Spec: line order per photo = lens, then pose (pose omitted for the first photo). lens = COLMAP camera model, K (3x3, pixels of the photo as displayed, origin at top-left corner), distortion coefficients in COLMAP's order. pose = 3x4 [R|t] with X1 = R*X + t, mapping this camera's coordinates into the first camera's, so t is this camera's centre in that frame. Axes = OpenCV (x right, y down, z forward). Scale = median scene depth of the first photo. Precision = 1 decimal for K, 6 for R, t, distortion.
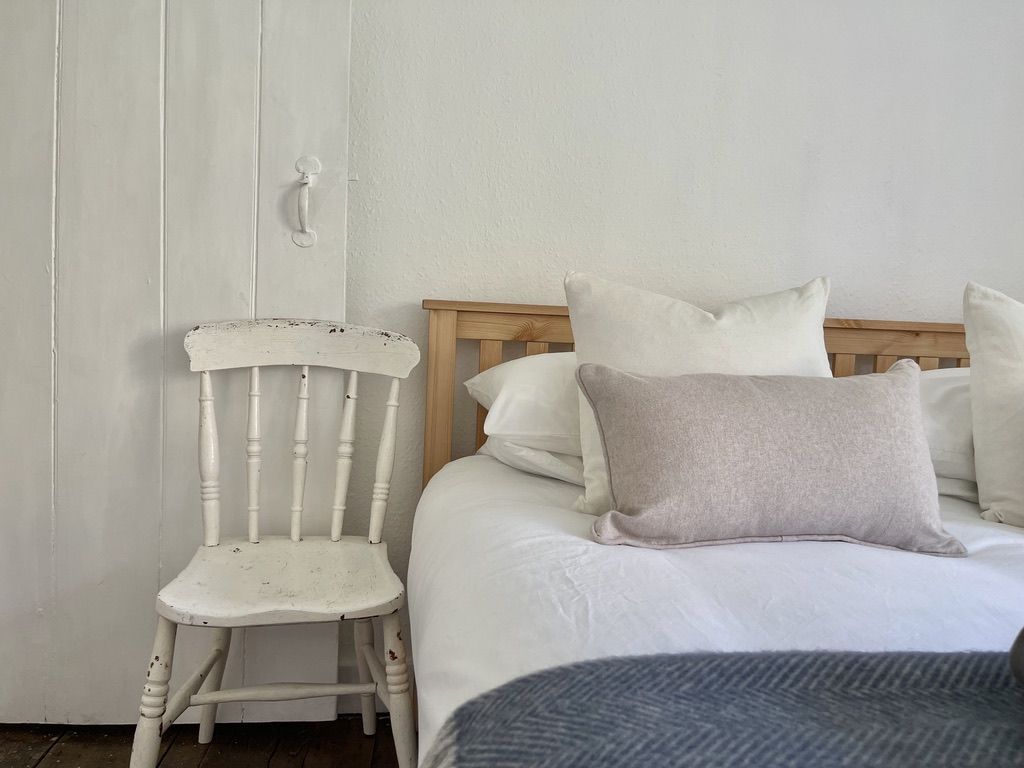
lens RADIAL K [[809.3, 0, 512.1], [0, 809.3, 344.1], [0, 0, 1]] dist [0.076690, -0.115722]
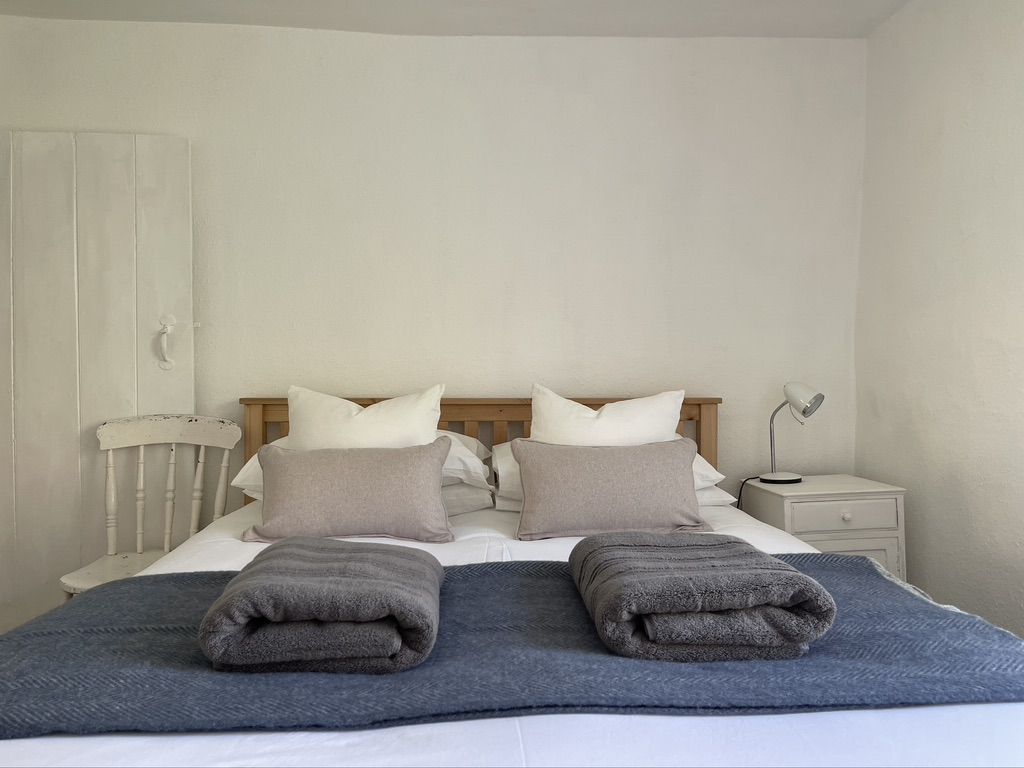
lens RADIAL K [[770.3, 0, 512.0], [0, 770.3, 384.0], [0, 0, 1]] dist [0.070208, -0.092272]
pose [[0.995305, -0.040278, -0.088011, 0.565071], [0.040304, 0.999186, -0.001484, -0.062205], [0.087999, -0.002070, 0.996118, -0.484923]]
